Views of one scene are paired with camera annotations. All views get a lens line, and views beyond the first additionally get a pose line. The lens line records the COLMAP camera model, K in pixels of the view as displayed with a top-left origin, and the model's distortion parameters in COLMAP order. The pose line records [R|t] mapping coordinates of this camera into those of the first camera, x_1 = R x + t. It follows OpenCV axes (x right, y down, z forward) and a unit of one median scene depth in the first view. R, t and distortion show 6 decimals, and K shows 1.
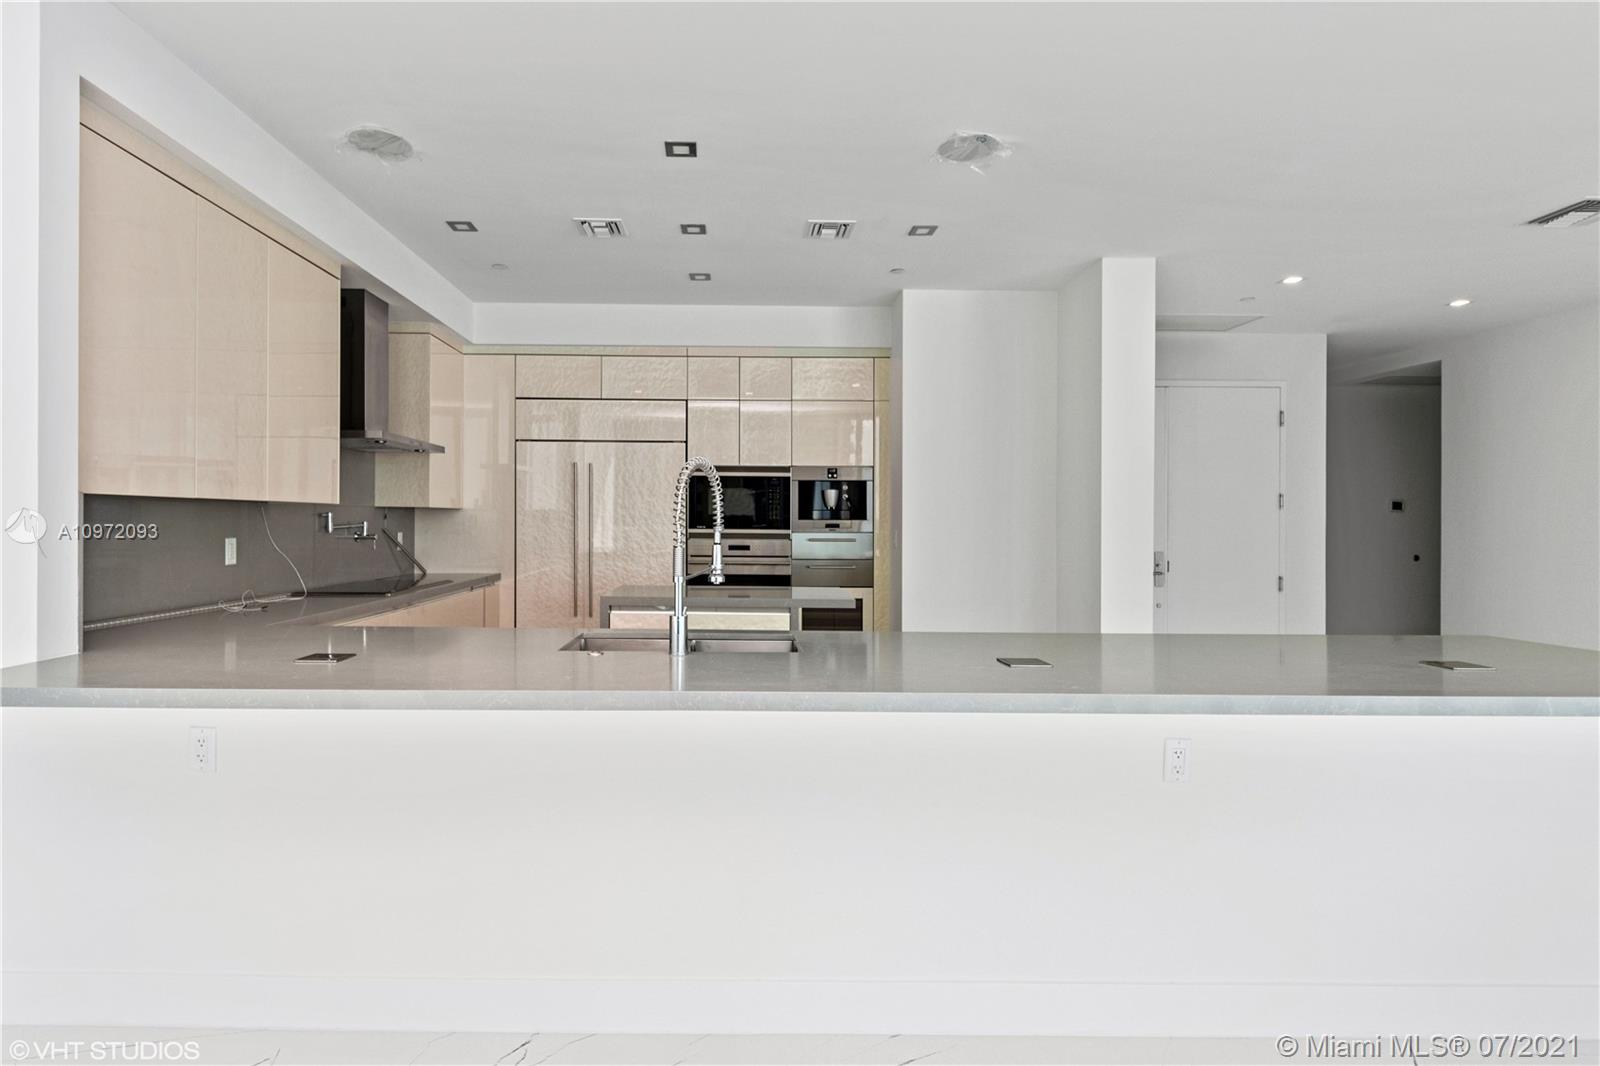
lens RADIAL K [[796.9, 0, 818.3], [0, 796.9, 510.4], [0, 0, 1]] dist [0.014515, 0.000278]
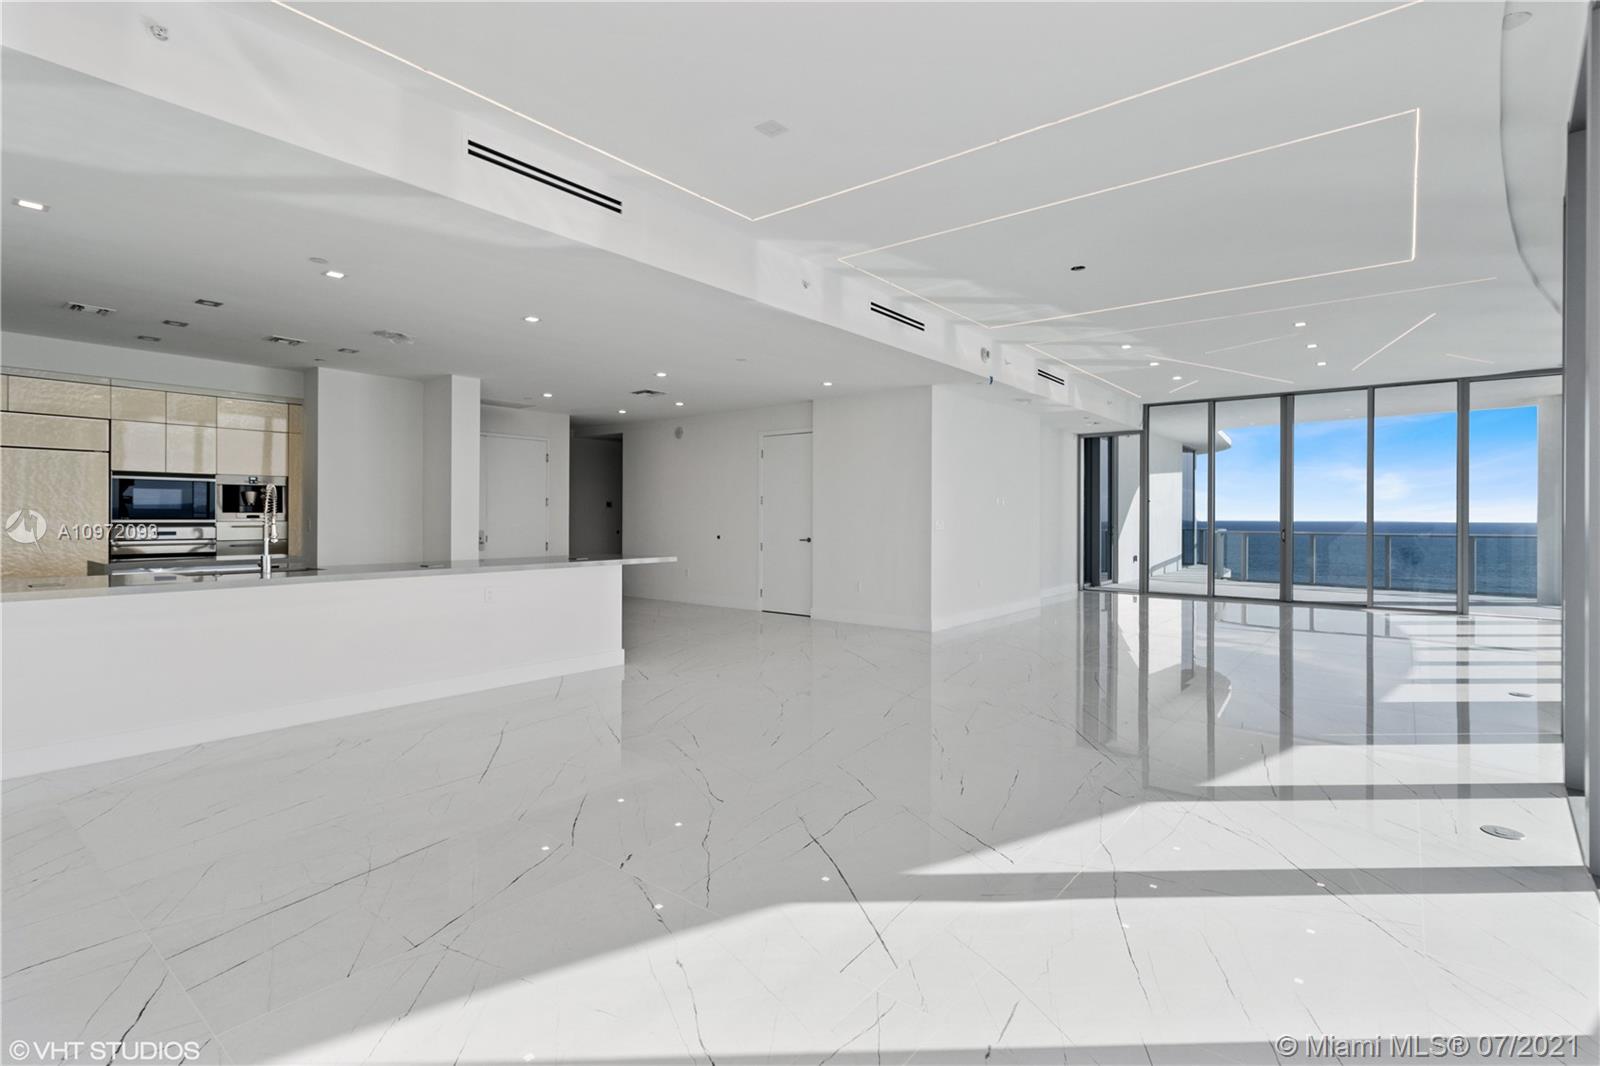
lens RADIAL K [[741.8, 0, 830.4], [0, 741.8, 516.2], [0, 0, 1]] dist [-0.000610, 0.000593]
pose [[0.663587, -0.005136, 0.748081, -0.293376], [-0.009216, 0.999844, 0.015039, -0.011530], [-0.748042, -0.016874, 0.663437, -0.674119]]
